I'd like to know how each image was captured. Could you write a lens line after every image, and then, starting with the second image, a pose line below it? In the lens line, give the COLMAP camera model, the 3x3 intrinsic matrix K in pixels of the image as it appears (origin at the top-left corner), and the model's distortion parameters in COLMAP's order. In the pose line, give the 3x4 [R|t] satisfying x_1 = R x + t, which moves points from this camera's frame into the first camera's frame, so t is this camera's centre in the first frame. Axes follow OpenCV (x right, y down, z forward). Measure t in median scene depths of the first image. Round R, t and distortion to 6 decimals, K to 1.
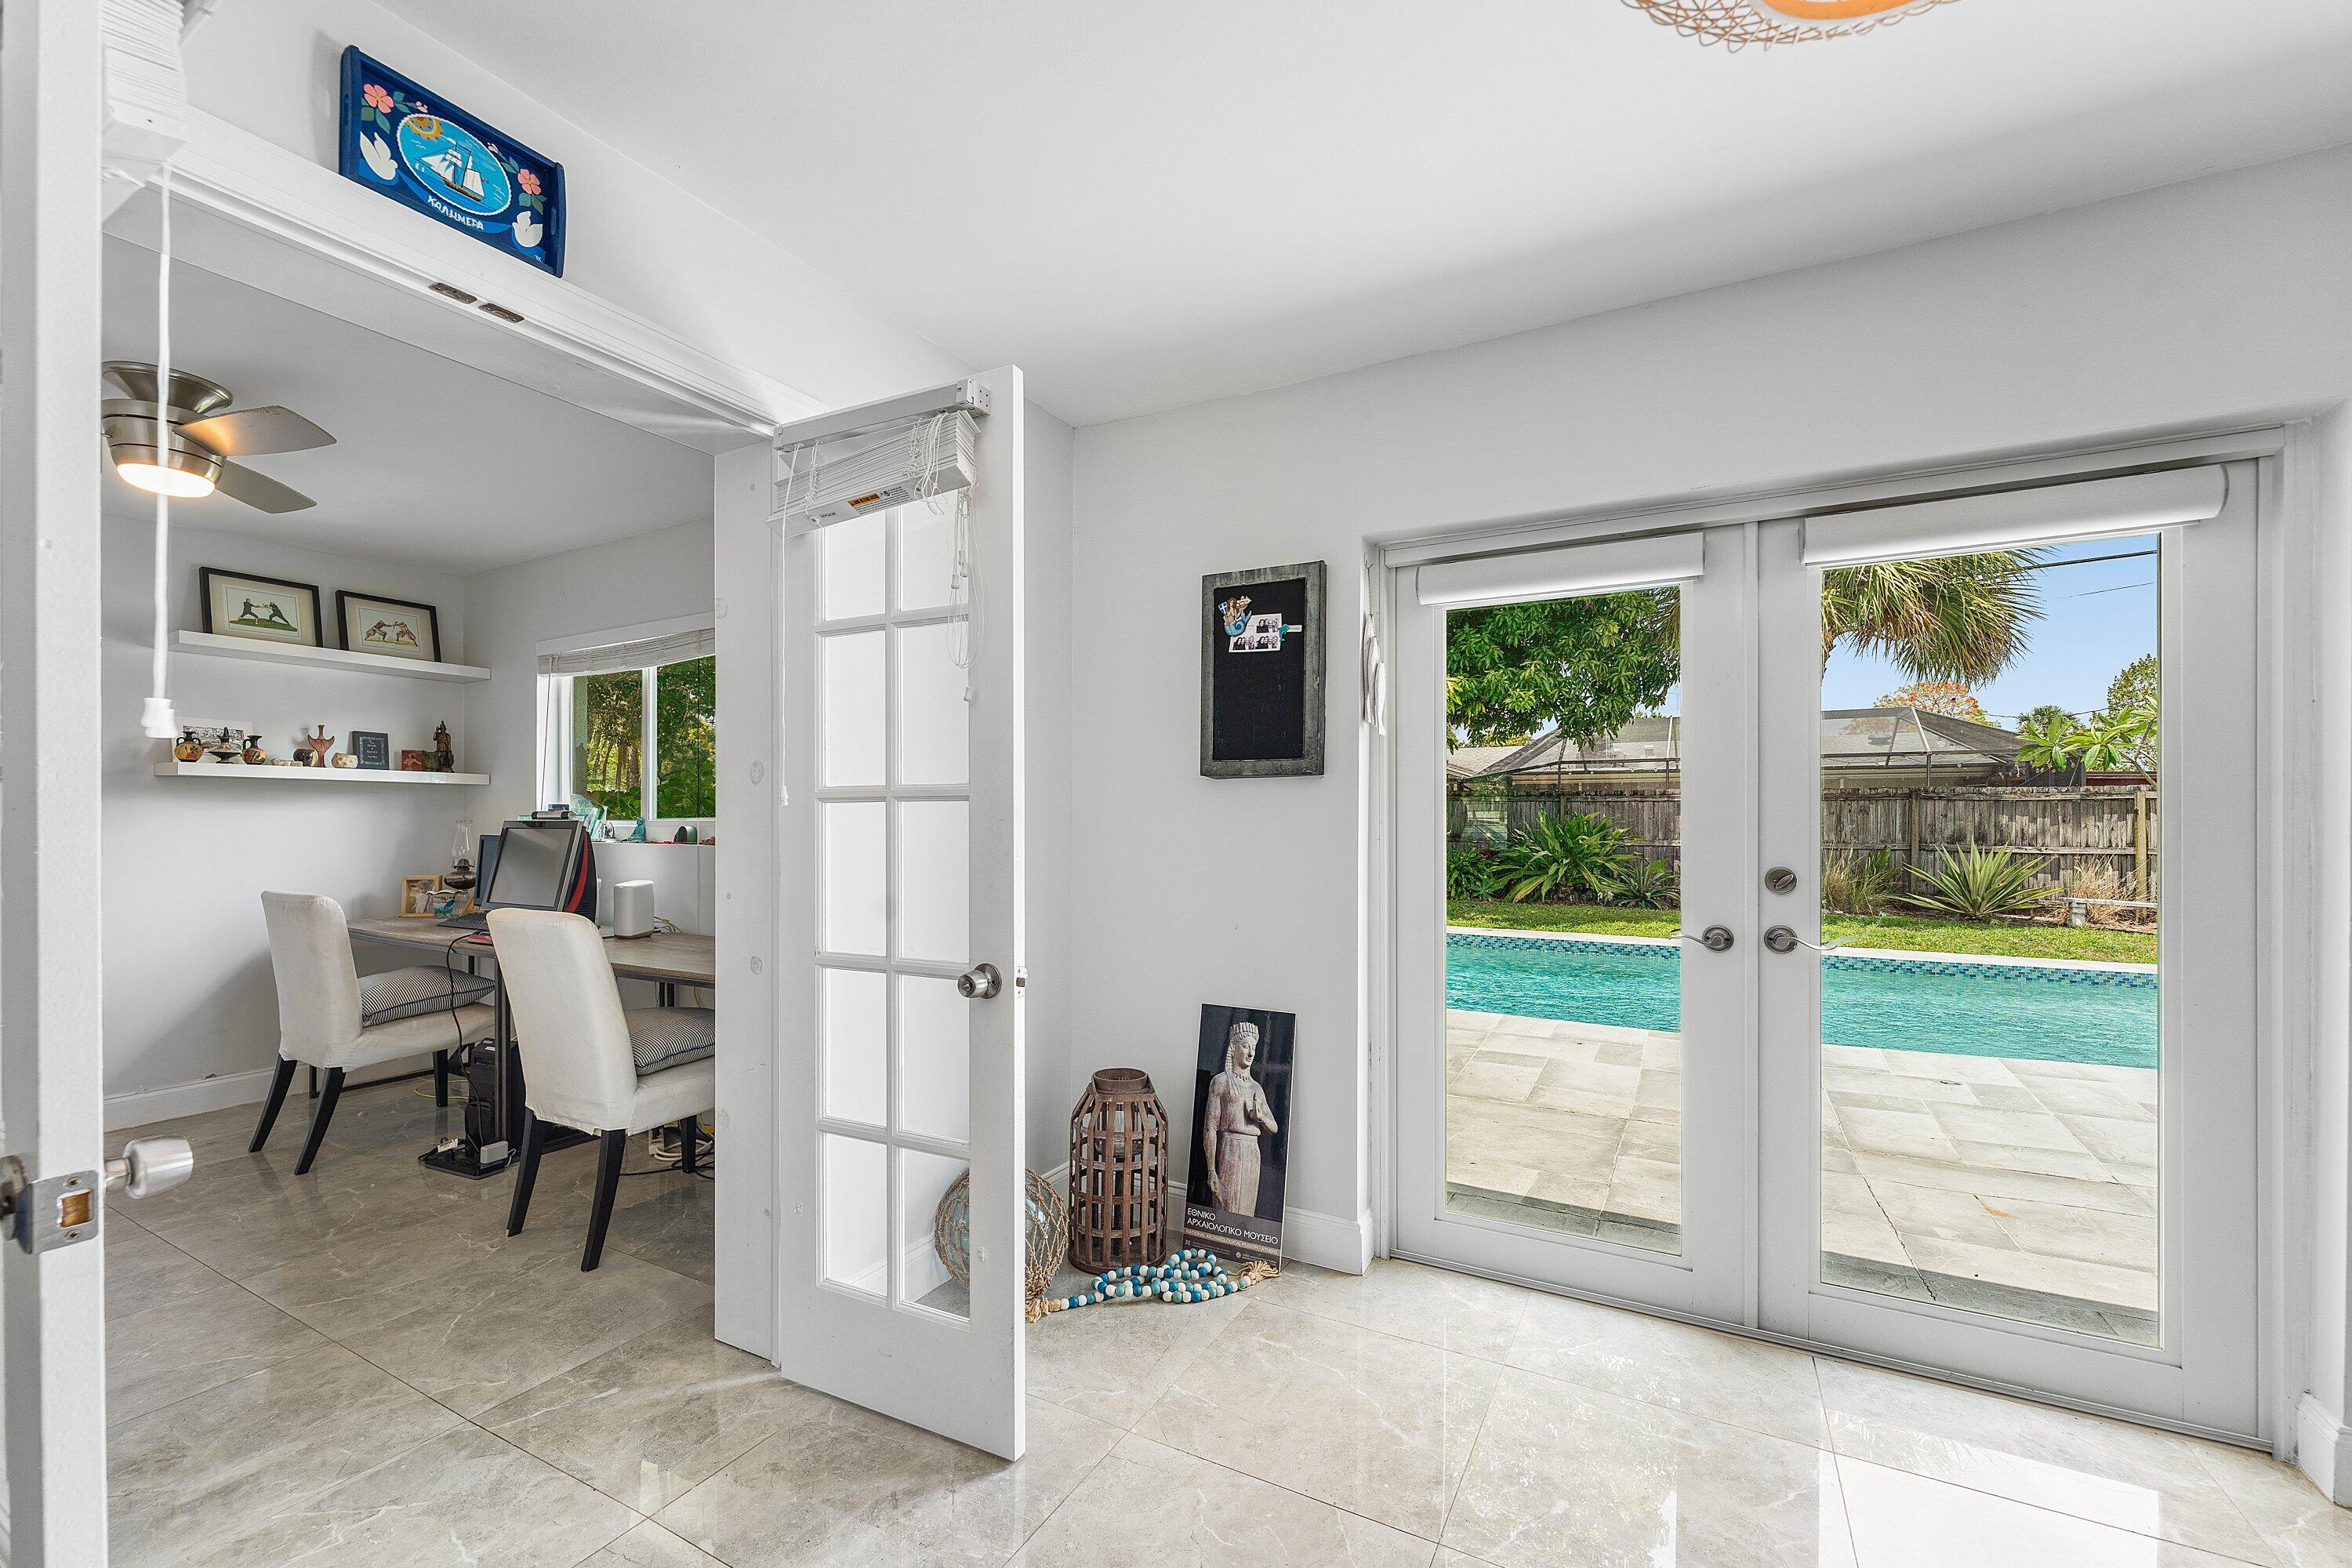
lens RADIAL K [[959.3, 0, 1155.7], [0, 959.3, 816.3], [0, 0, 1]] dist [-0.002763, -0.000221]
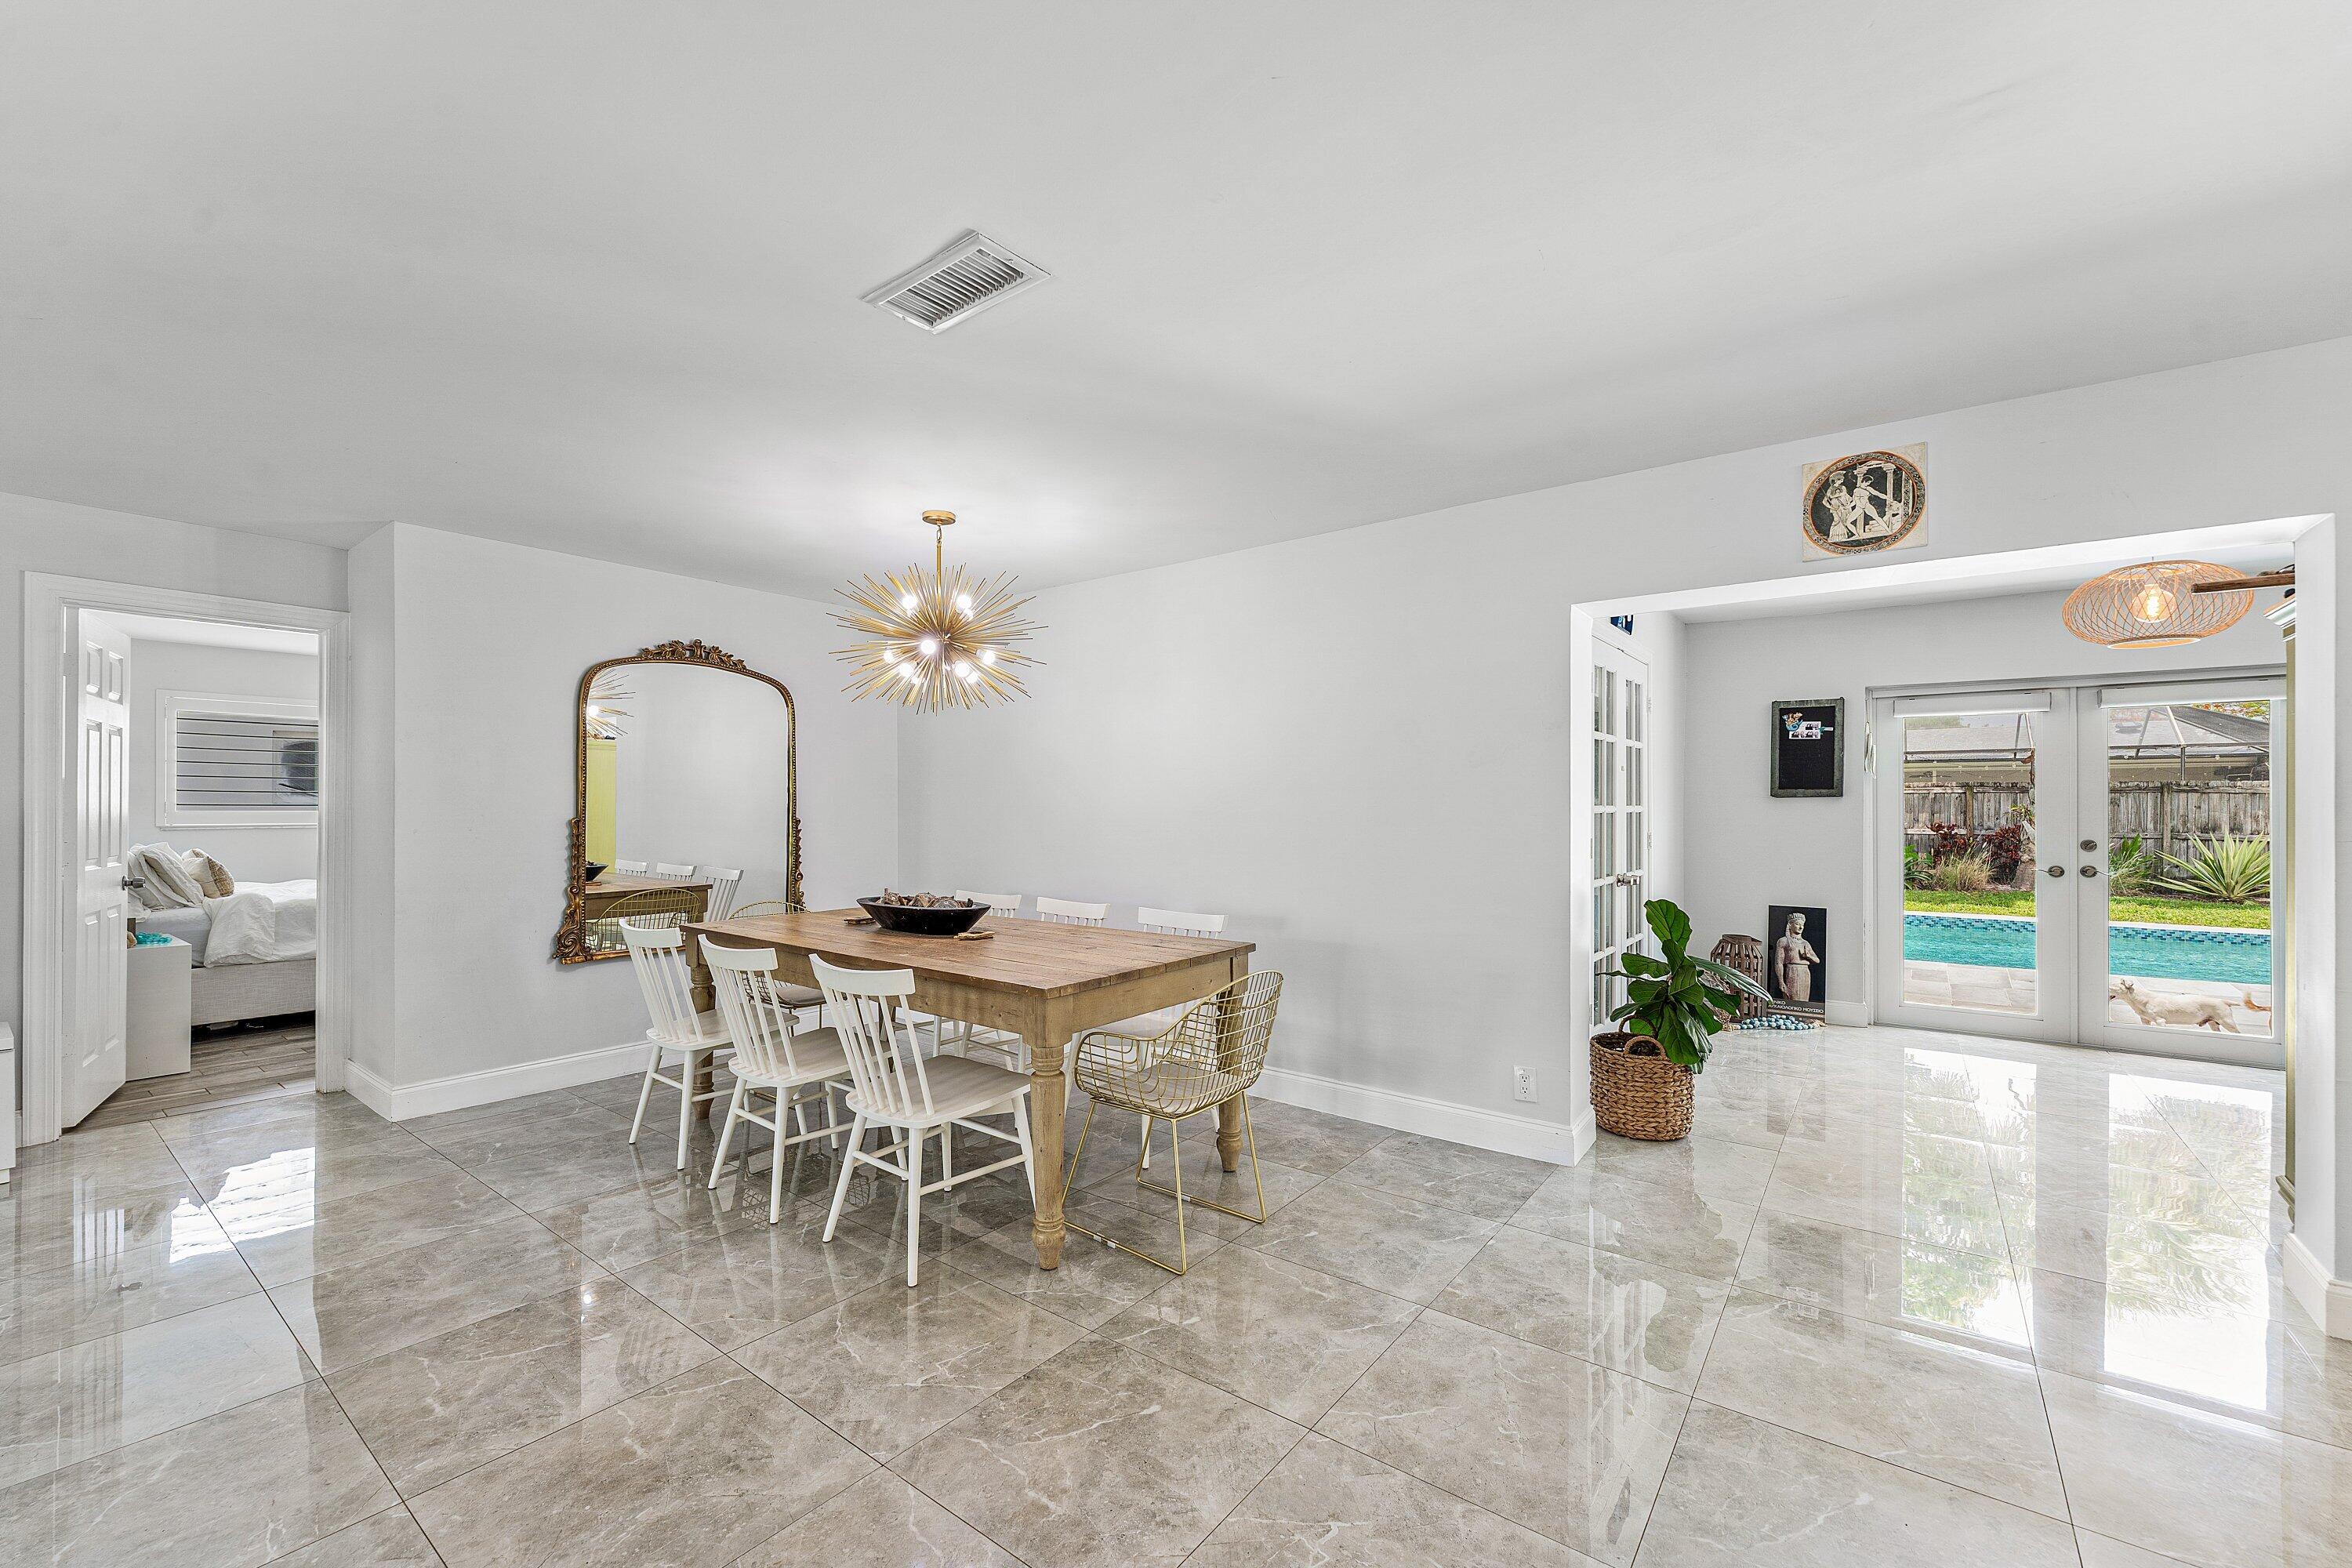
lens RADIAL K [[958.2, 0, 1160.8], [0, 958.2, 800.4], [0, 0, 1]] dist [0.000409, 0.000119]
pose [[0.989981, -0.000579, -0.141201, -0.569536], [0.000140, 0.999995, -0.003118, -0.015723], [0.141202, 0.003067, 0.989976, -0.738150]]
